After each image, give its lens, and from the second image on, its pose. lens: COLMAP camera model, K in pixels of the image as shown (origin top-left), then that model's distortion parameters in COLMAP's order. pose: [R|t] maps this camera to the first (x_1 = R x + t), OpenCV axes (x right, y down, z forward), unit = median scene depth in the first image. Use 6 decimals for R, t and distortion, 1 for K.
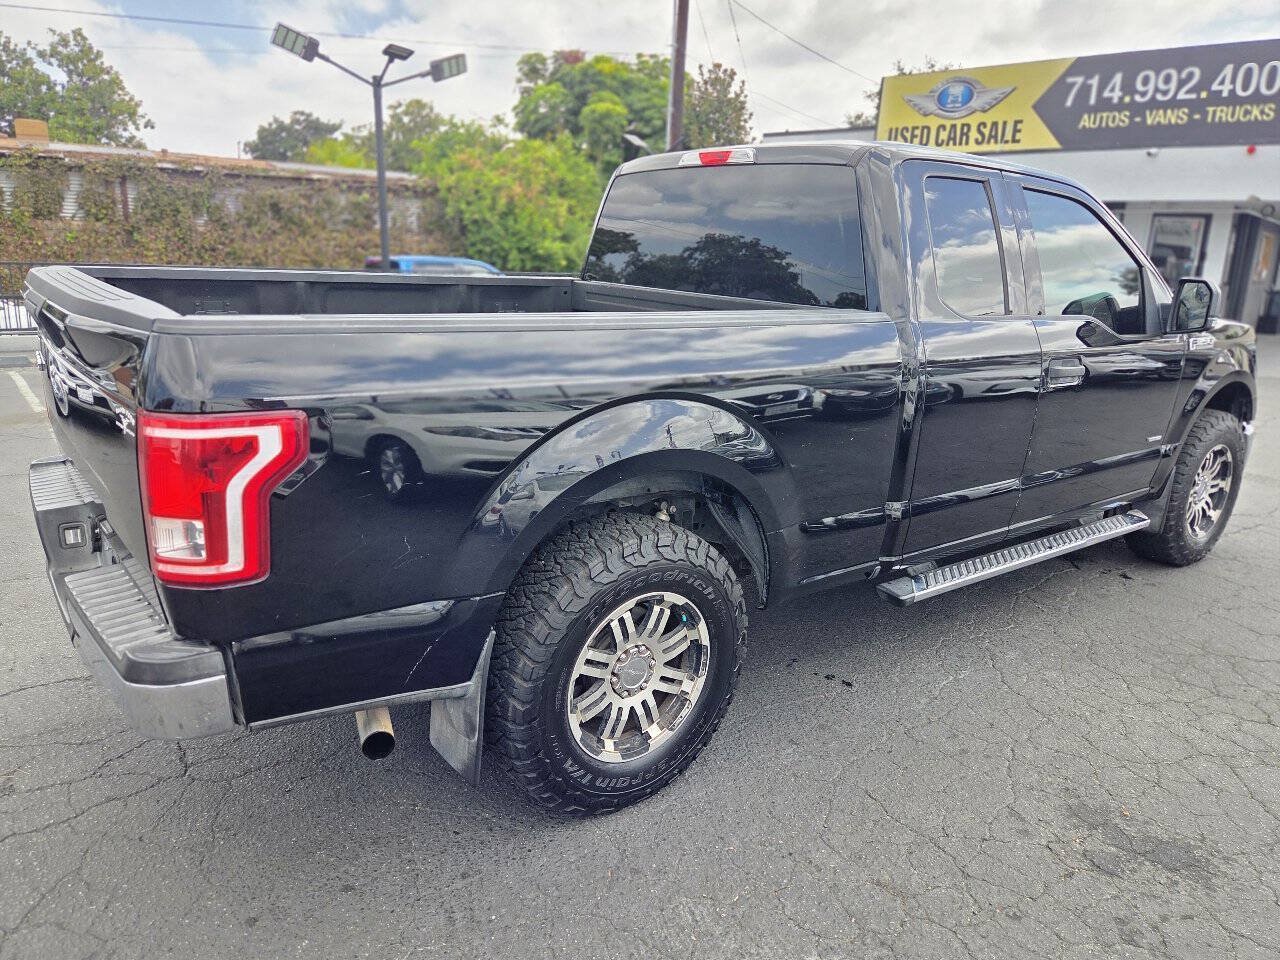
lens RADIAL K [[859.1, 0, 646.9], [0, 859.1, 474.4], [0, 0, 1]] dist [0.074942, -0.061228]
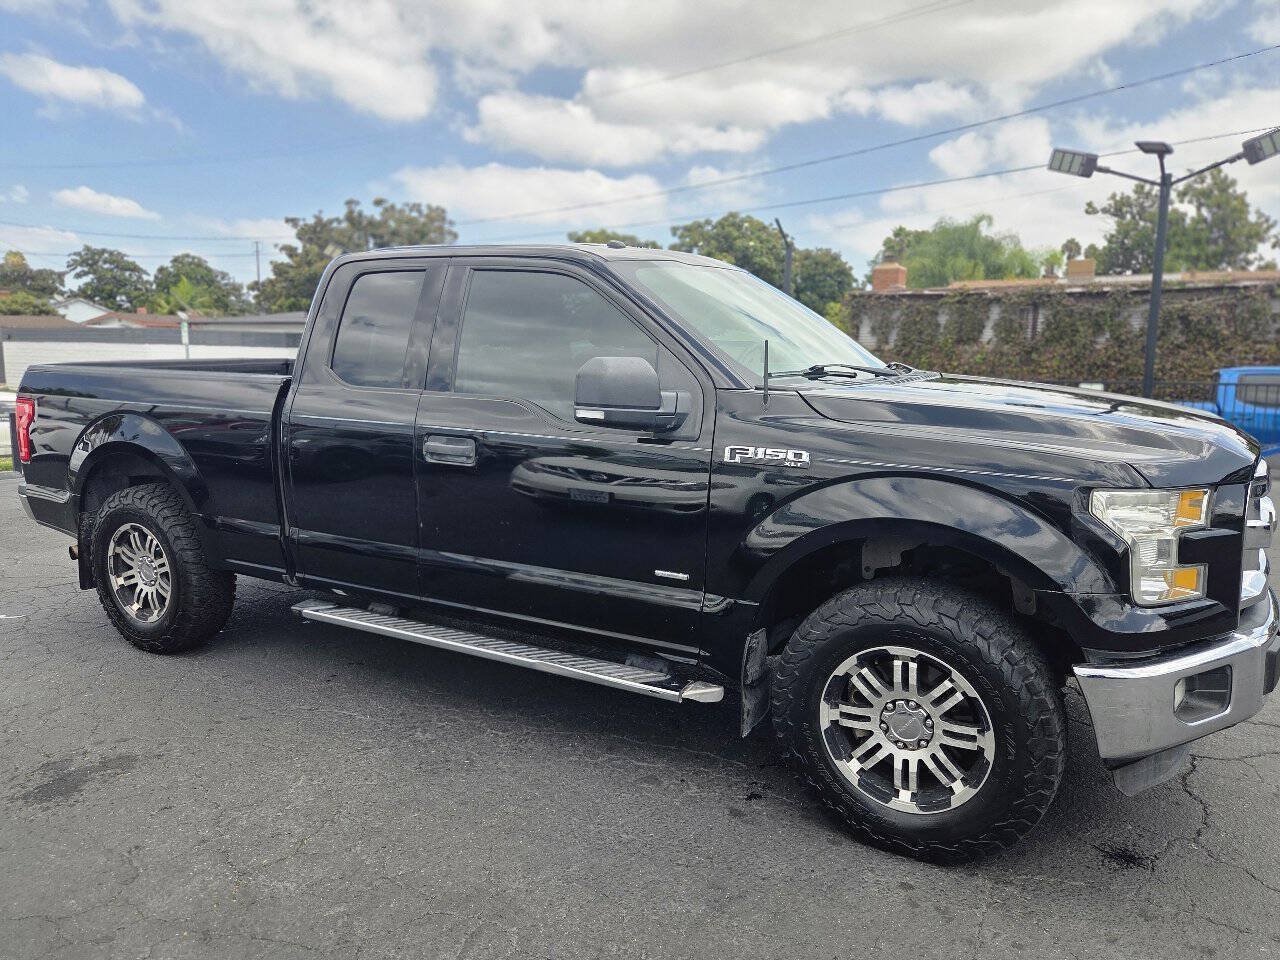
lens RADIAL K [[859.1, 0, 601.0], [0, 859.1, 450.9], [0, 0, 1]] dist [0.074942, -0.061228]
pose [[0.395554, 0.075368, -0.915345, 0.202780], [-0.222887, 0.974712, -0.016061, -0.019282], [0.890988, 0.210371, 0.402349, 0.108713]]
